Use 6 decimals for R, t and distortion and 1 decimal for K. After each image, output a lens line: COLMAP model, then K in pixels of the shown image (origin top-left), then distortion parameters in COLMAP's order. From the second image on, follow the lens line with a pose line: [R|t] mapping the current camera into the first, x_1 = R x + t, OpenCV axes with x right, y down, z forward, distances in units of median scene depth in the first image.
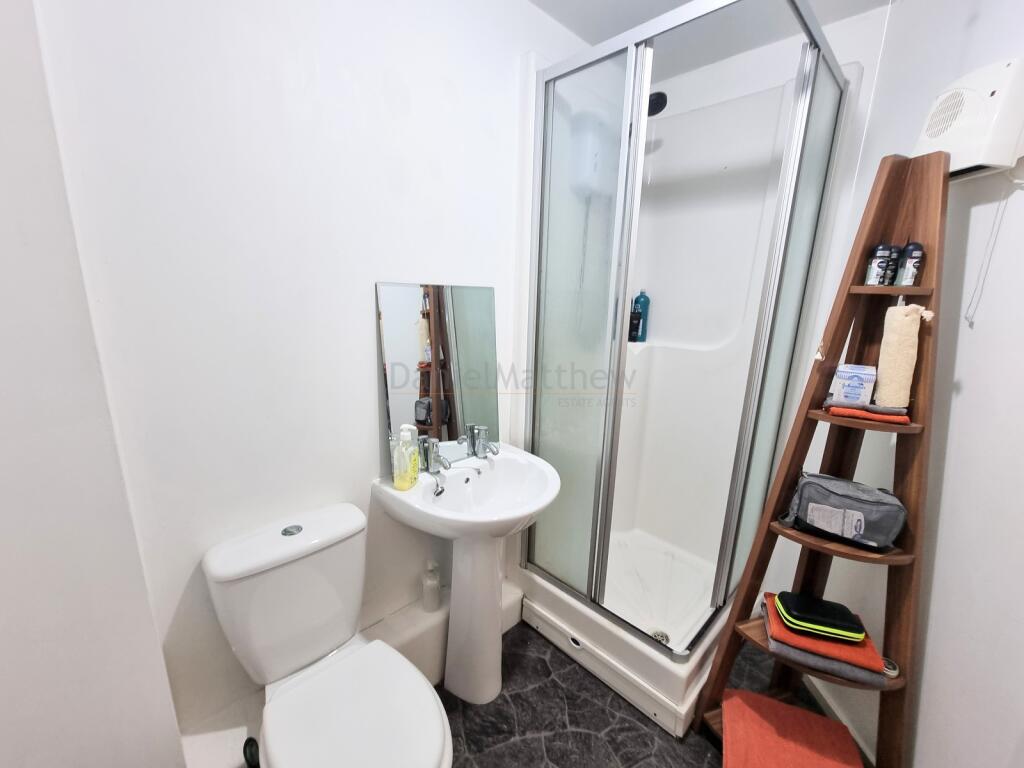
lens RADIAL K [[422.2, 0, 512.9], [0, 422.2, 395.1], [0, 0, 1]] dist [-0.001201, -0.002692]
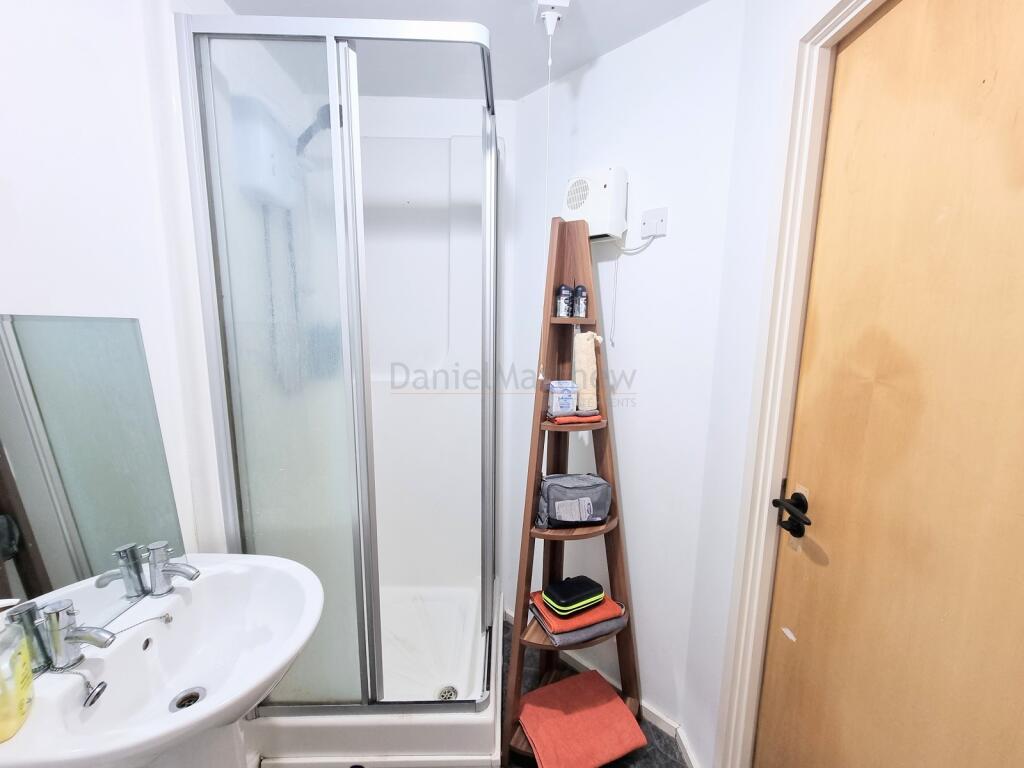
lens RADIAL K [[422.2, 0, 512.9], [0, 422.2, 395.1], [0, 0, 1]] dist [-0.001201, -0.002692]
pose [[0.681756, -0.130938, 0.719766, -0.168309], [0.178240, 0.983935, 0.010168, -0.065202], [-0.709534, 0.121359, 0.694142, 0.237473]]
